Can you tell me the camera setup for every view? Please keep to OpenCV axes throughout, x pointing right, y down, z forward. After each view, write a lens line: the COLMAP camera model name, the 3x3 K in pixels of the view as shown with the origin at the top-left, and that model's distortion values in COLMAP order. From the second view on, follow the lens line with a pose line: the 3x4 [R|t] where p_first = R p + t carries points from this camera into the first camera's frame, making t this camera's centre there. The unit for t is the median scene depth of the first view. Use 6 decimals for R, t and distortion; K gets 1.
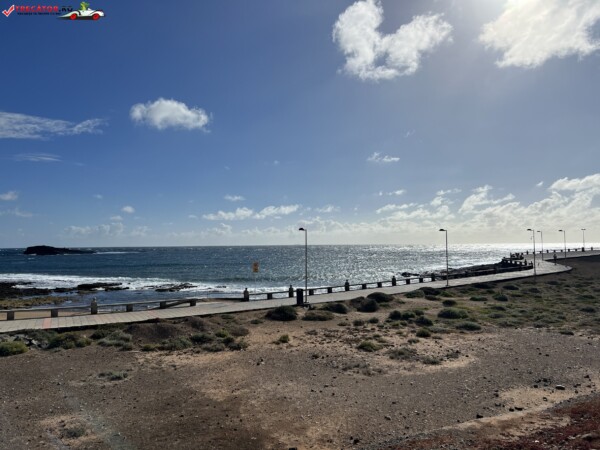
lens RADIAL K [[480.7, 0, 277.2], [0, 480.7, 235.3], [0, 0, 1]] dist [0.033441, -0.033934]
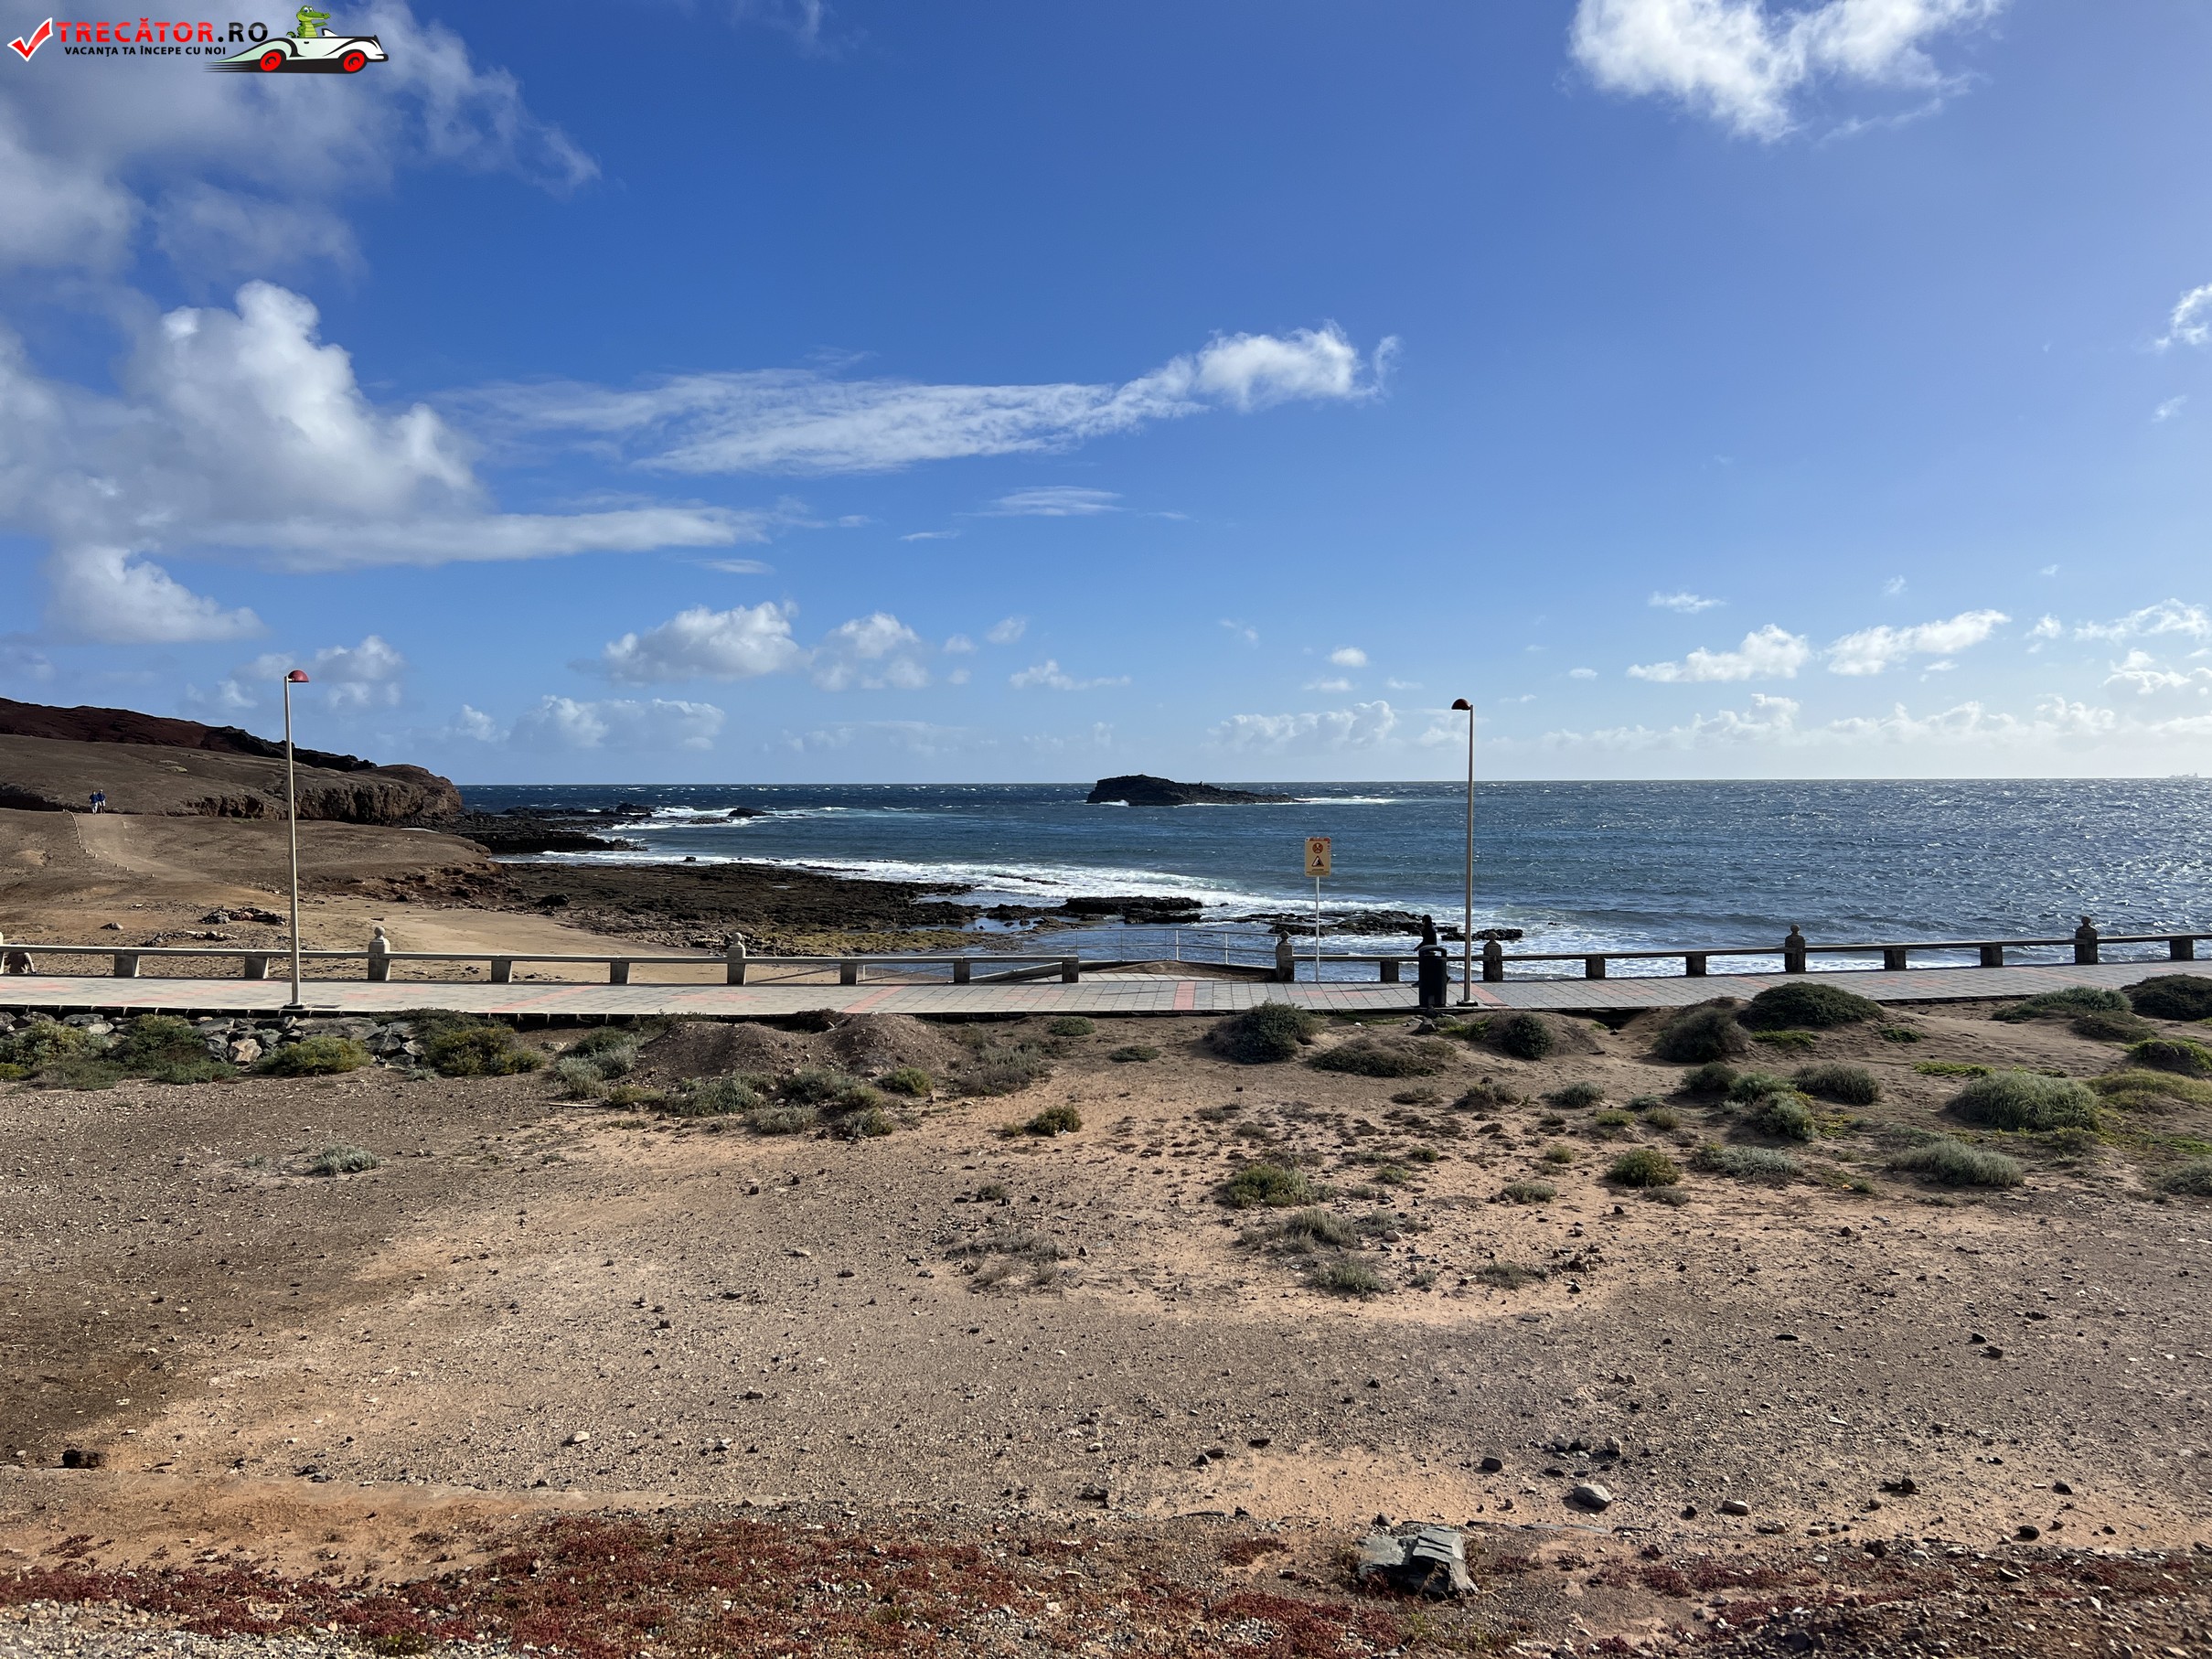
lens RADIAL K [[1670.7, 0, 1131.6], [0, 1670.7, 758.9], [0, 0, 1]] dist [-0.001222, -0.021760]
pose [[0.855871, -0.000465, -0.517190, 0.178029], [0.006212, 0.999937, 0.009381, -0.000042], [0.517153, -0.011241, 0.855819, 0.070496]]
